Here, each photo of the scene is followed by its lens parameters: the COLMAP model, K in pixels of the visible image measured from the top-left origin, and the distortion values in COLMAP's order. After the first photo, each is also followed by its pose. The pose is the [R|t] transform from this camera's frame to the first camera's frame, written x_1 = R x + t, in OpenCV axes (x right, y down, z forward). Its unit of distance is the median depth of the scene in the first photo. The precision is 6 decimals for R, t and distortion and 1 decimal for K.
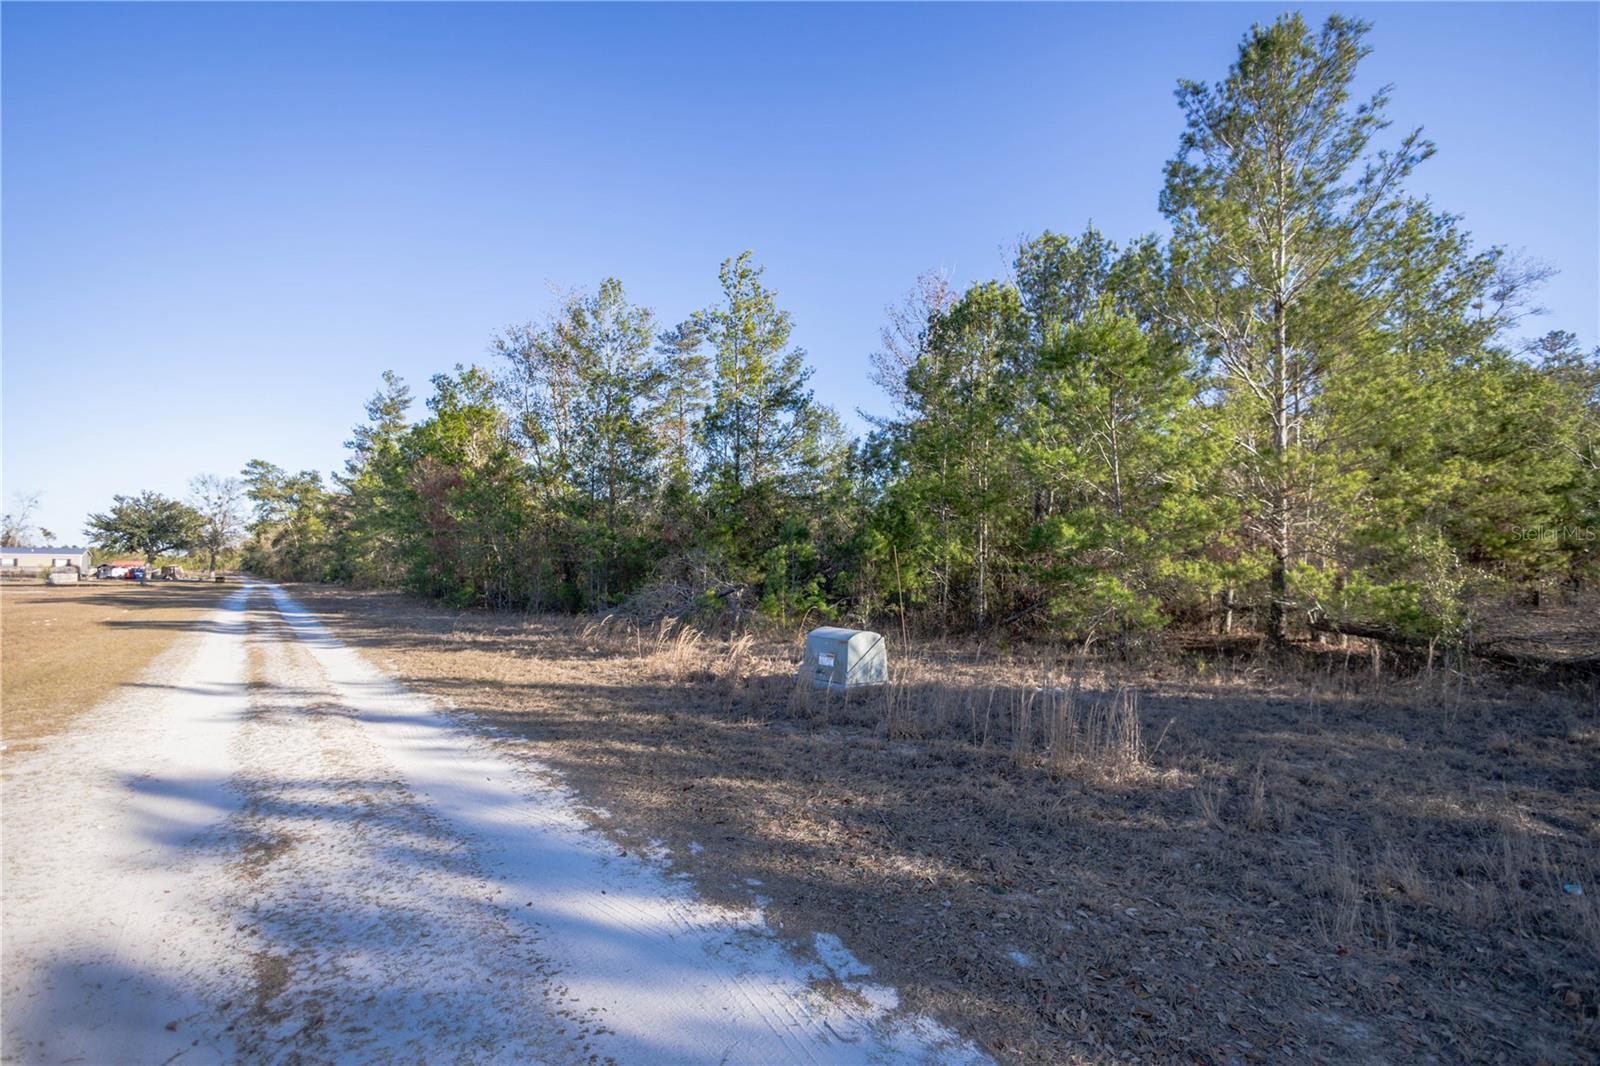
lens RADIAL K [[727.0, 0, 800.0], [0, 727.0, 533.0], [0, 0, 1]] dist [0.003093, 0.000616]
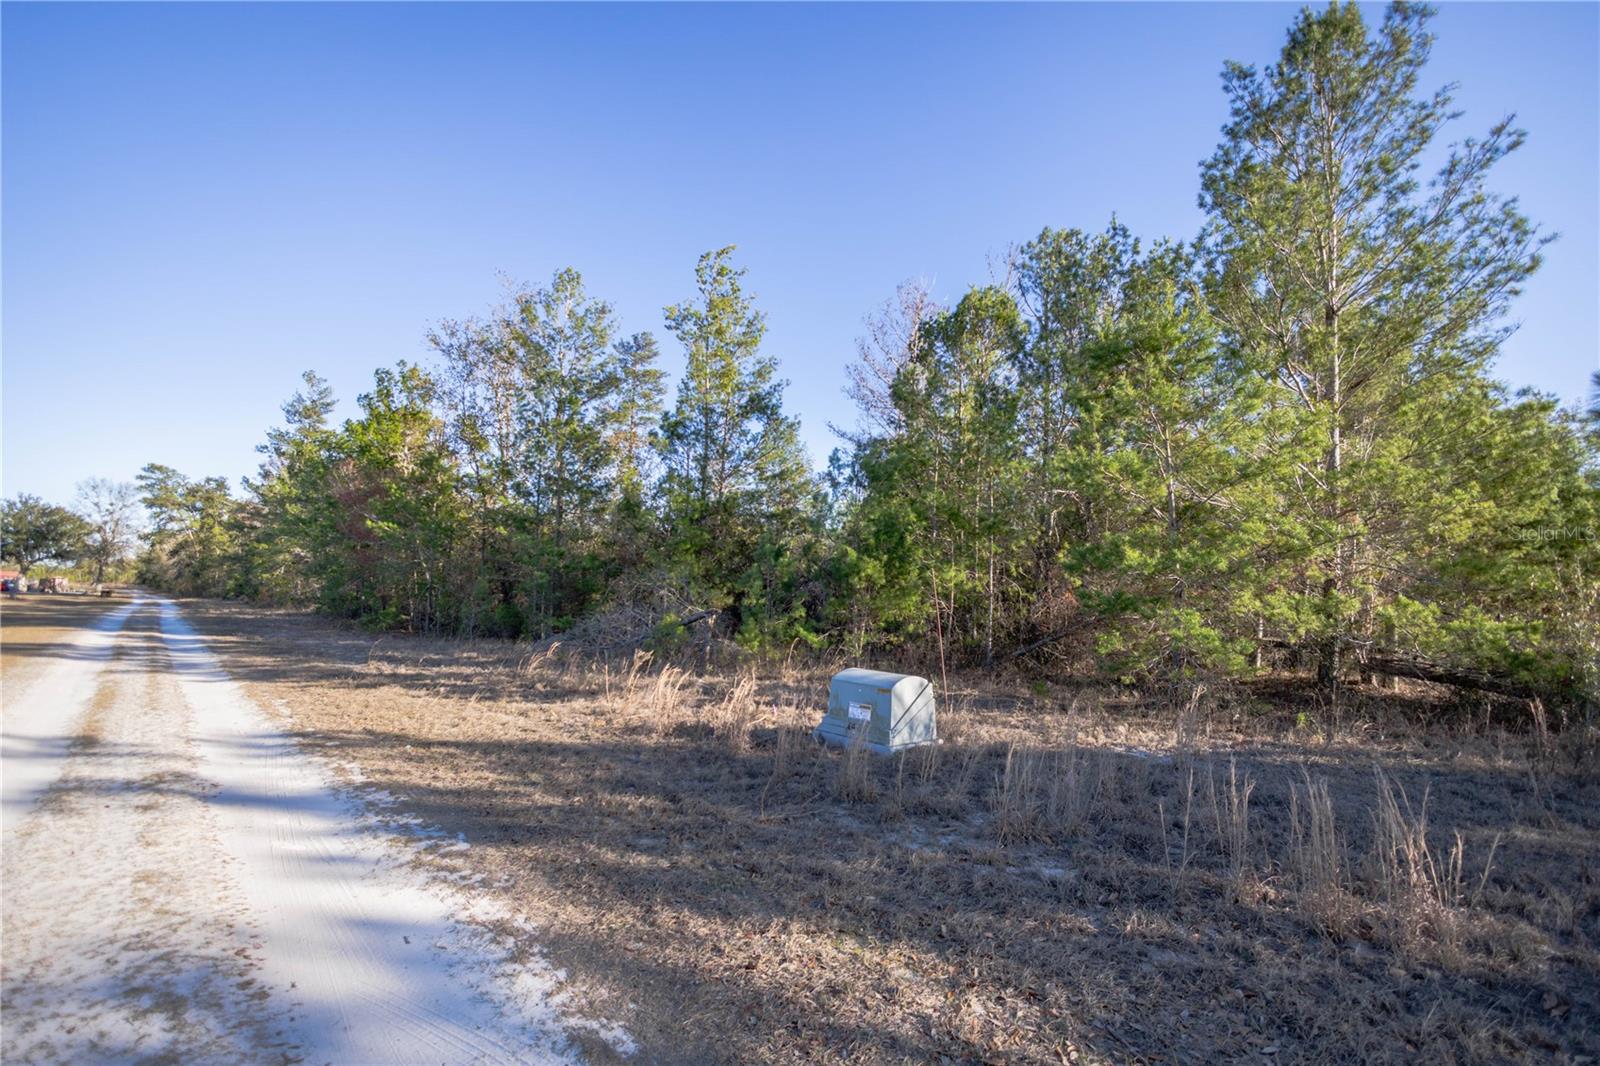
lens RADIAL K [[727.0, 0, 800.0], [0, 727.0, 533.0], [0, 0, 1]] dist [0.003093, 0.000616]
pose [[0.996465, 0.022635, 0.080904, -0.042117], [-0.020043, 0.999264, -0.032714, 0.003699], [-0.081585, 0.030976, 0.996185, 0.095540]]
